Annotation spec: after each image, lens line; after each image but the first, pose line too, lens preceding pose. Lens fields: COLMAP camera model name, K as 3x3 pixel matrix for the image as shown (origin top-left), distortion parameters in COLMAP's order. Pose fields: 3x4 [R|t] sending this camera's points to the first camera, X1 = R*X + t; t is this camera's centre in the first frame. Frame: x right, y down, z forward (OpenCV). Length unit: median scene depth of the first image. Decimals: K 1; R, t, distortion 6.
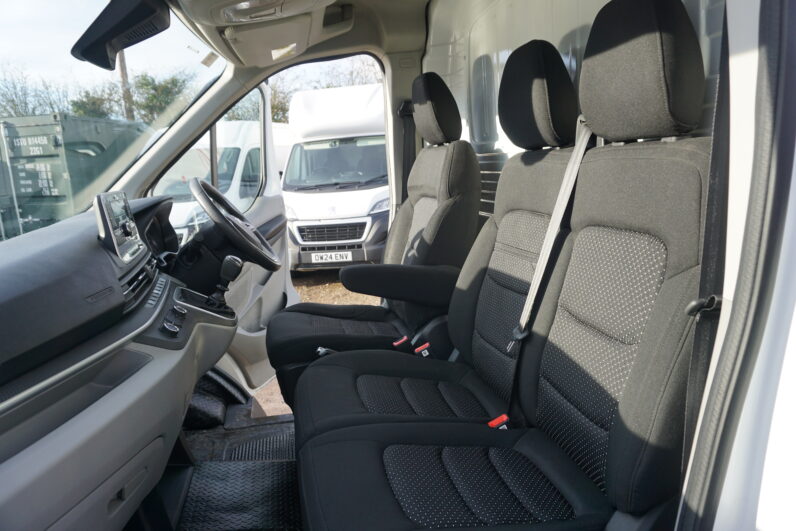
lens RADIAL K [[526.4, 0, 398.0], [0, 526.4, 265.5], [0, 0, 1]] dist [-0.061727, 0.032343]
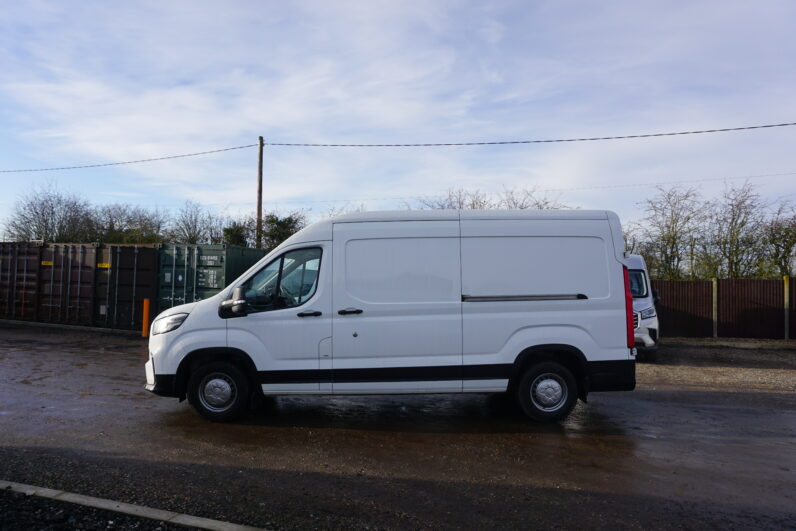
lens RADIAL K [[526.4, 0, 398.0], [0, 526.4, 265.5], [0, 0, 1]] dist [-0.061727, 0.032343]
pose [[0.980416, 0.069194, -0.184380, 0.163134], [-0.108414, 0.971240, -0.211991, 0.059535], [0.164409, 0.227829, 0.959721, -0.378026]]
